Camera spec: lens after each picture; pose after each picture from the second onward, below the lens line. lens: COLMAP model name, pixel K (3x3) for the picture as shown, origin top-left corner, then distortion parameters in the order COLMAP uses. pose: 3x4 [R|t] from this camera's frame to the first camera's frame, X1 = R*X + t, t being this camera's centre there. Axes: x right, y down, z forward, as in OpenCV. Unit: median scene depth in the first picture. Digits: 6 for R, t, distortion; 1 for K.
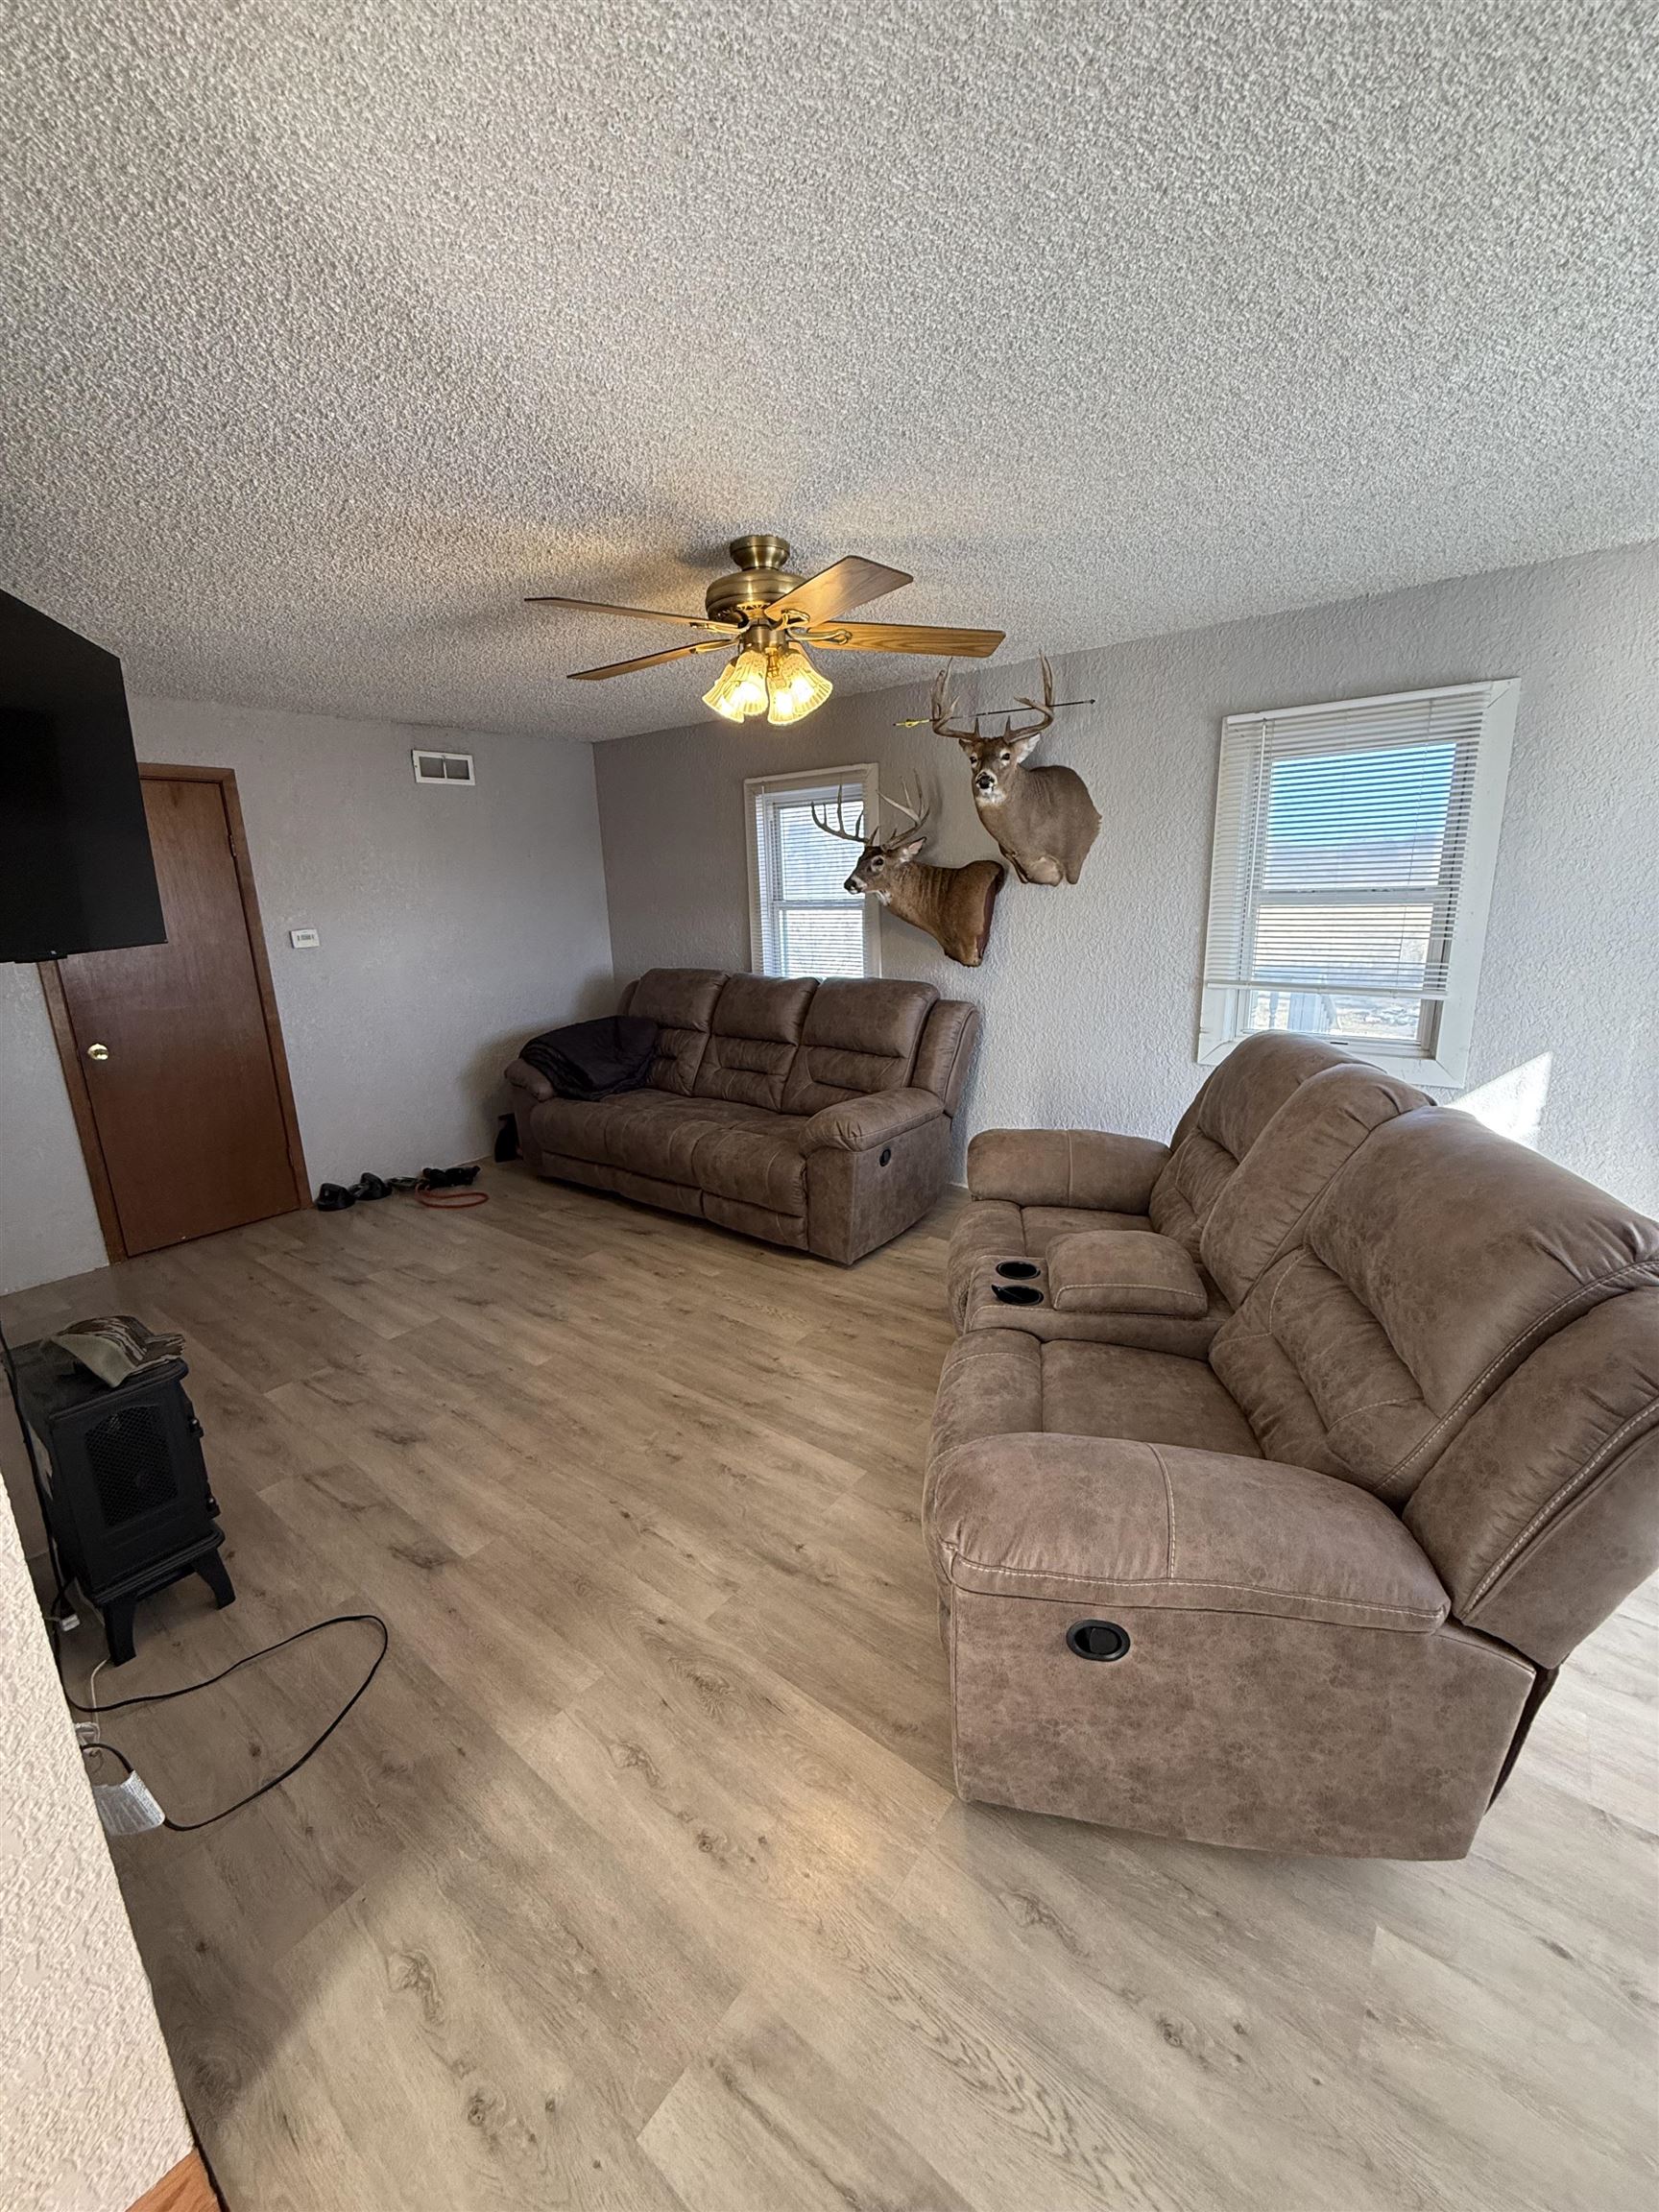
lens RADIAL K [[879.0, 0, 820.2], [0, 879.0, 1098.8], [0, 0, 1]] dist [0.002541, -0.000163]
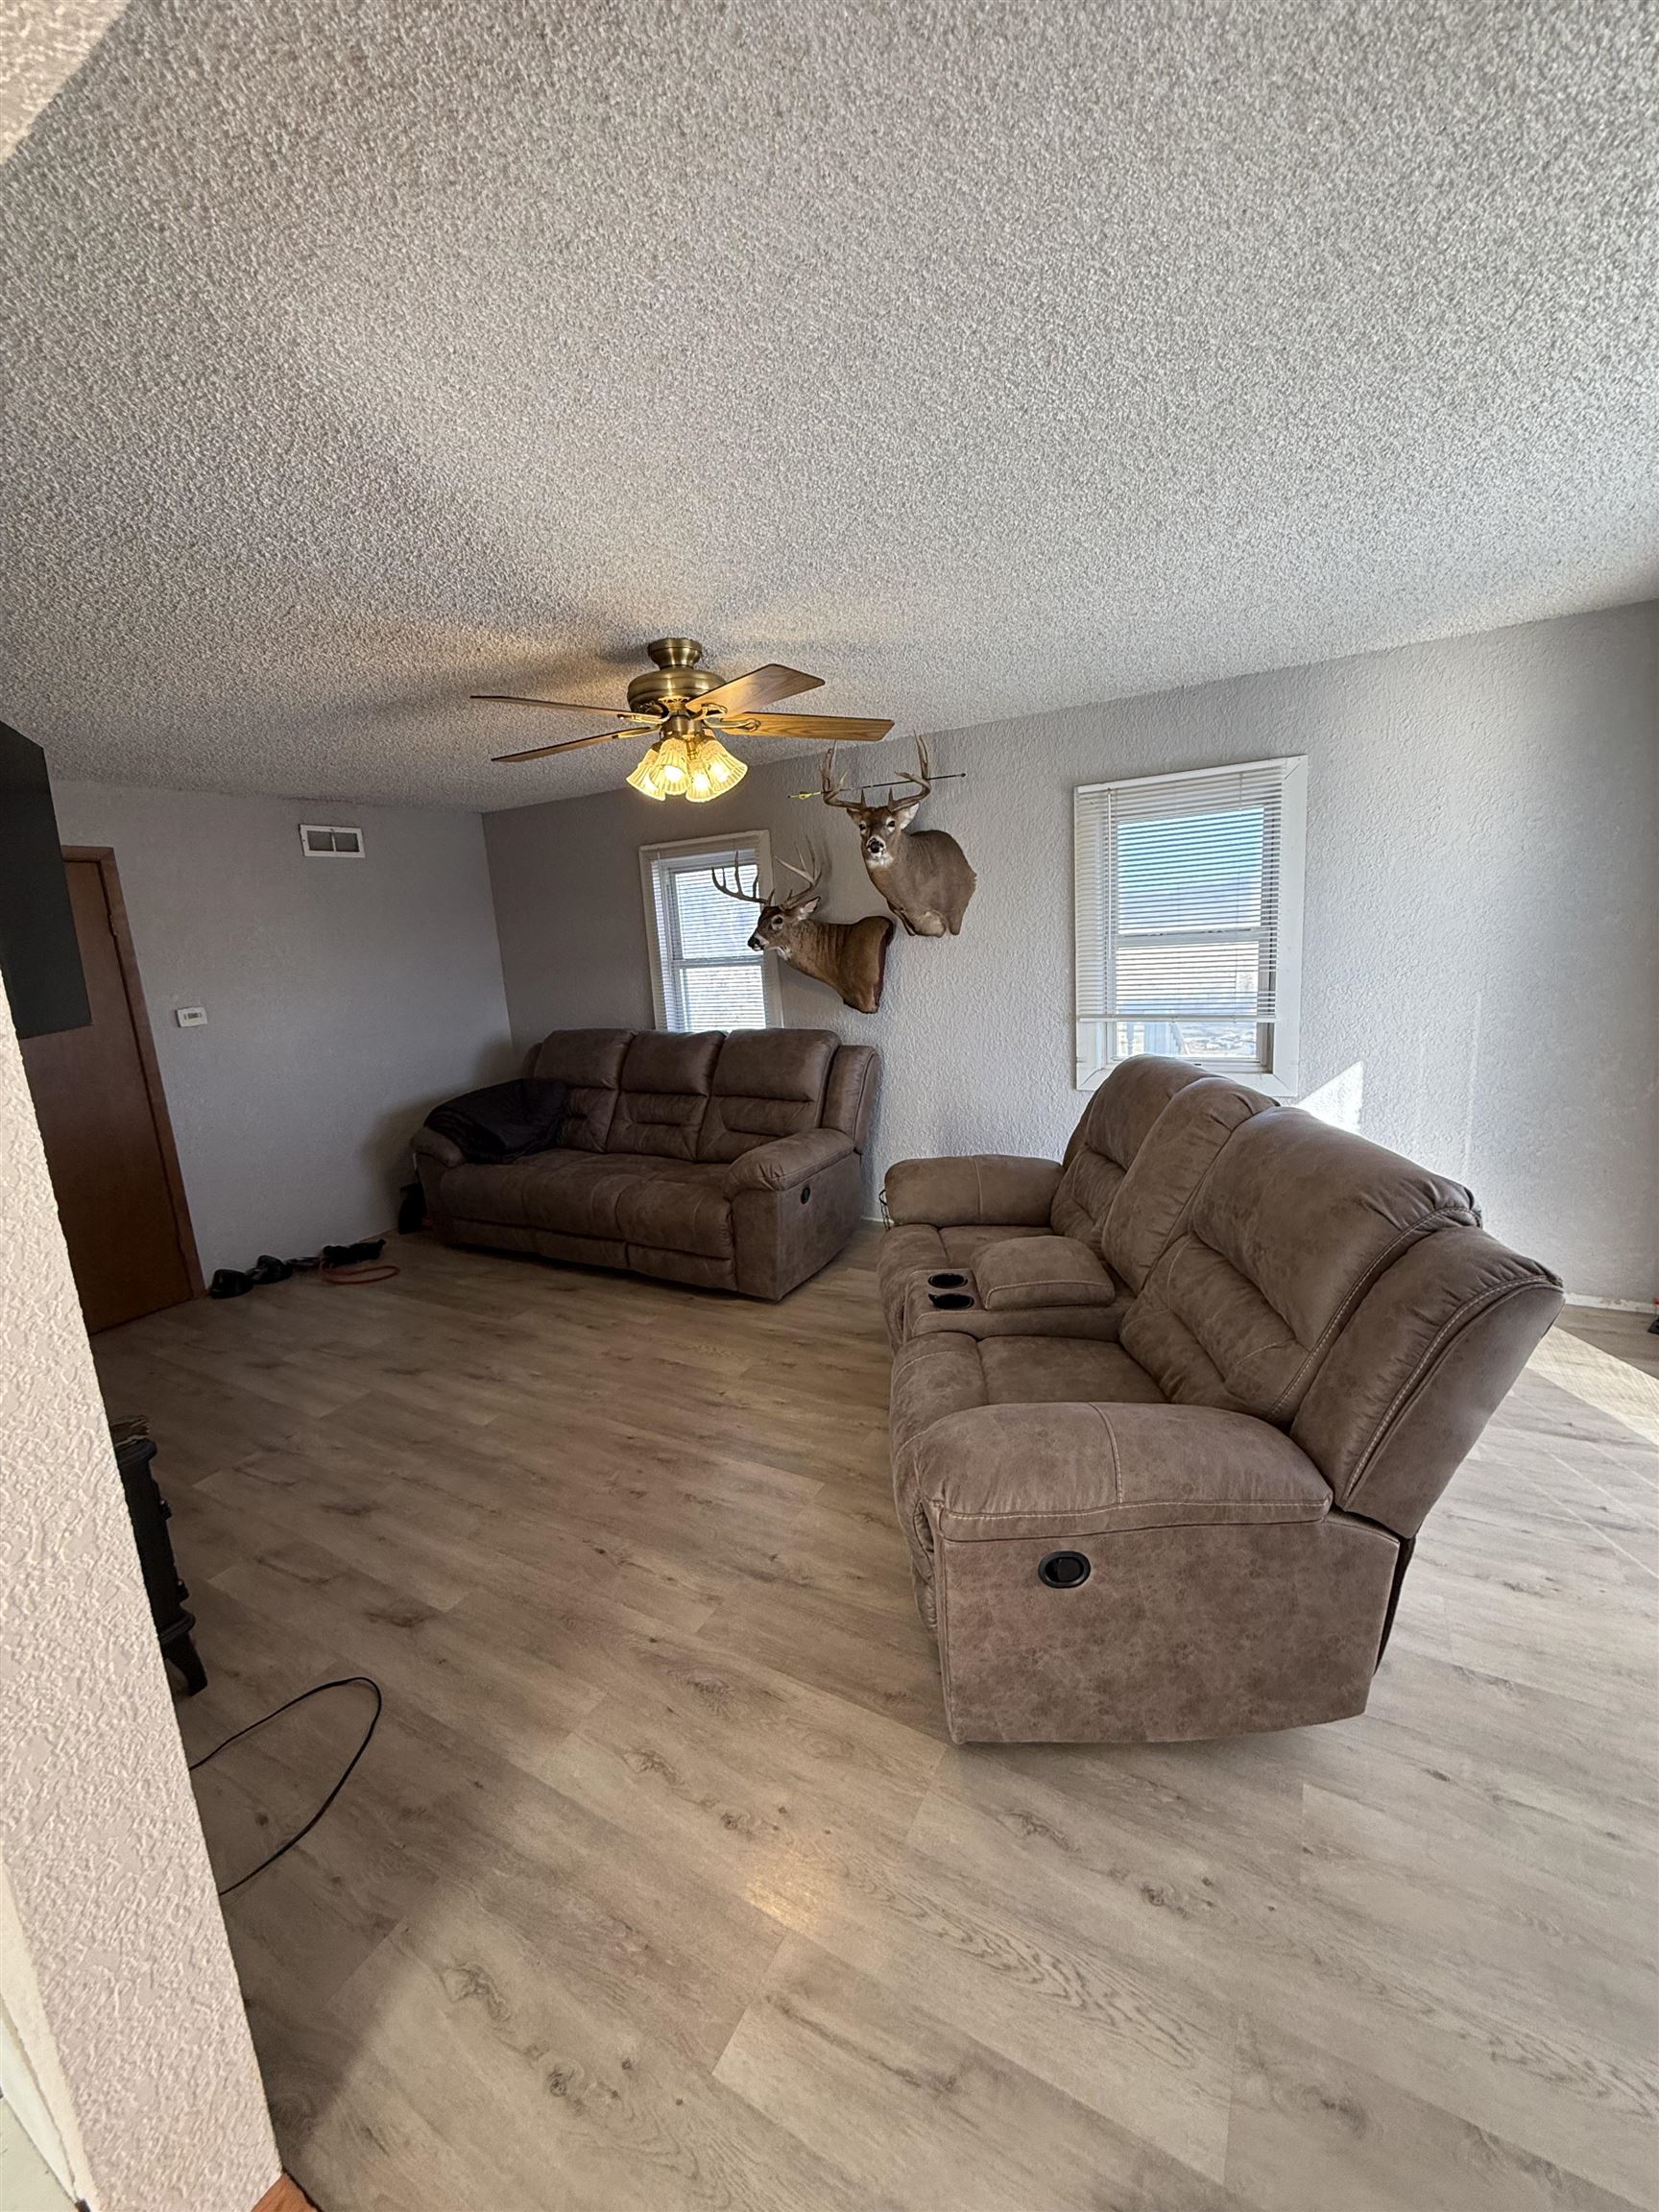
lens RADIAL K [[879.0, 0, 820.7], [0, 879.0, 1100.4], [0, 0, 1]] dist [0.002541, -0.000163]
pose [[0.988481, -0.060217, 0.138850, -0.093434], [0.068194, 0.996241, -0.053424, 0.020800], [-0.135111, 0.062277, 0.988871, -0.113021]]
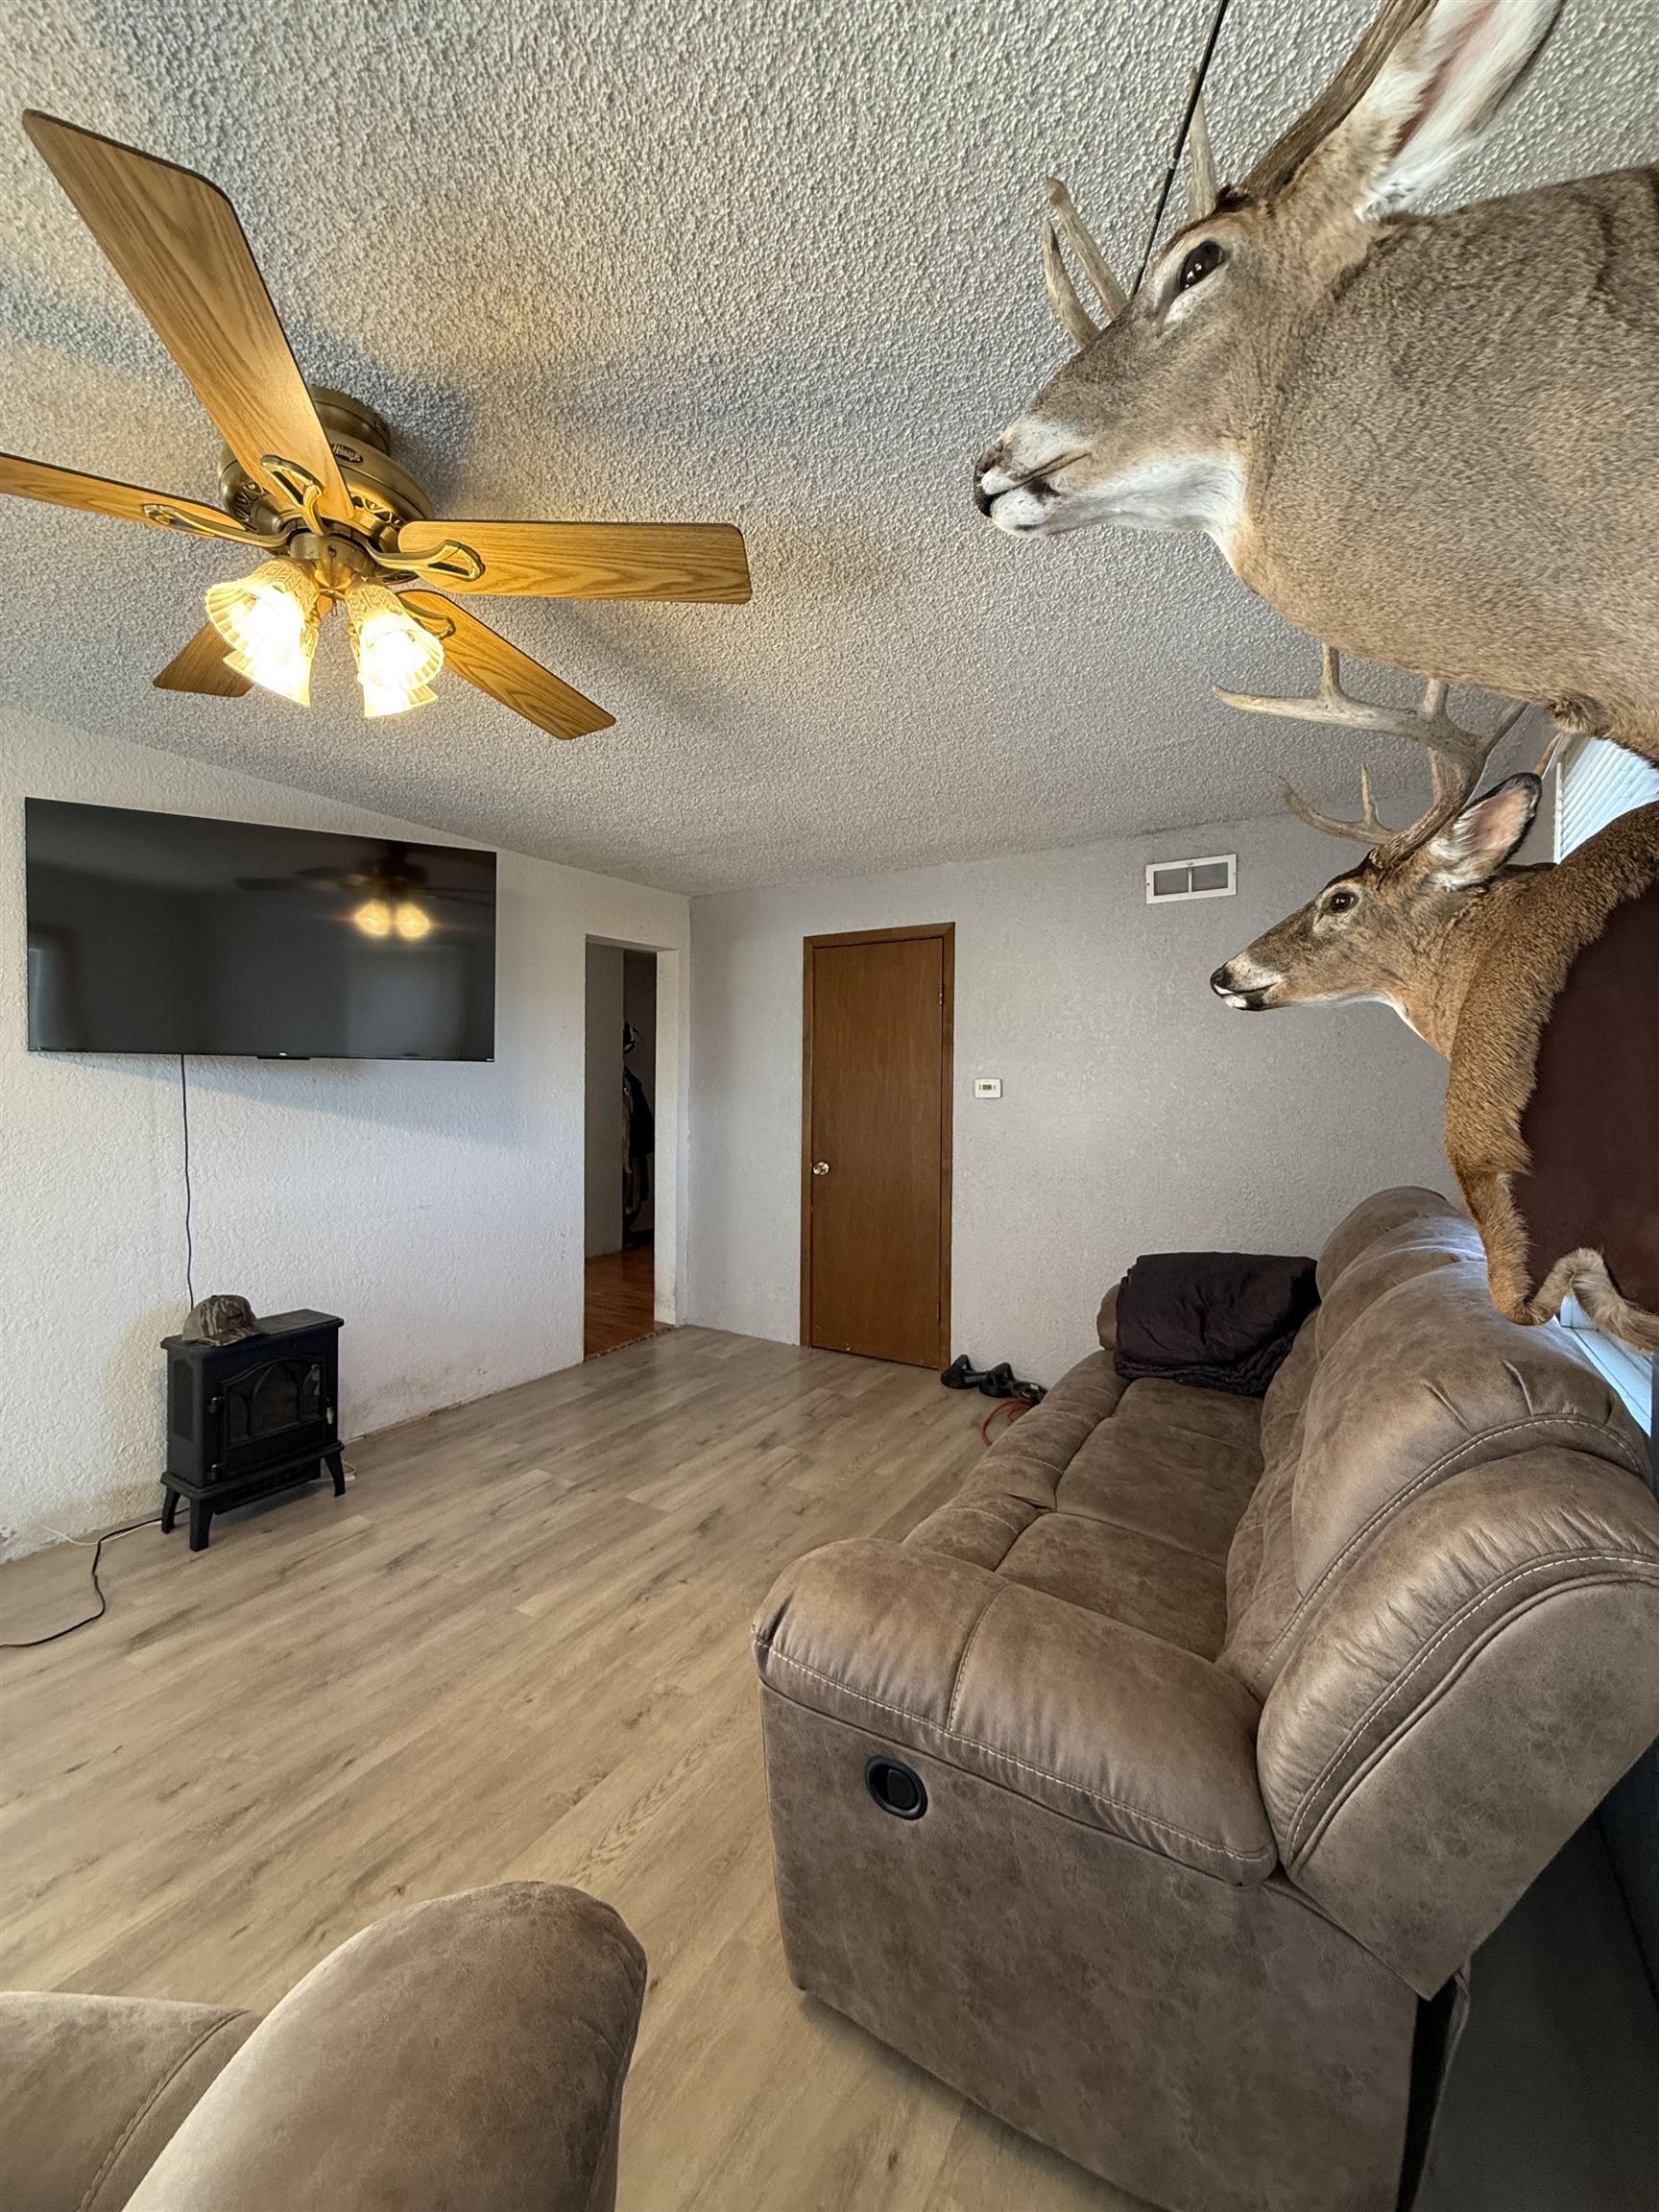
lens RADIAL K [[879.0, 0, 835.4], [0, 879.0, 1106.8], [0, 0, 1]] dist [0.002541, -0.000163]
pose [[0.121129, 0.060534, -0.990789, 0.729899], [-0.250186, 0.967777, 0.028541, -0.350374], [0.960591, 0.244424, 0.132371, 1.701544]]
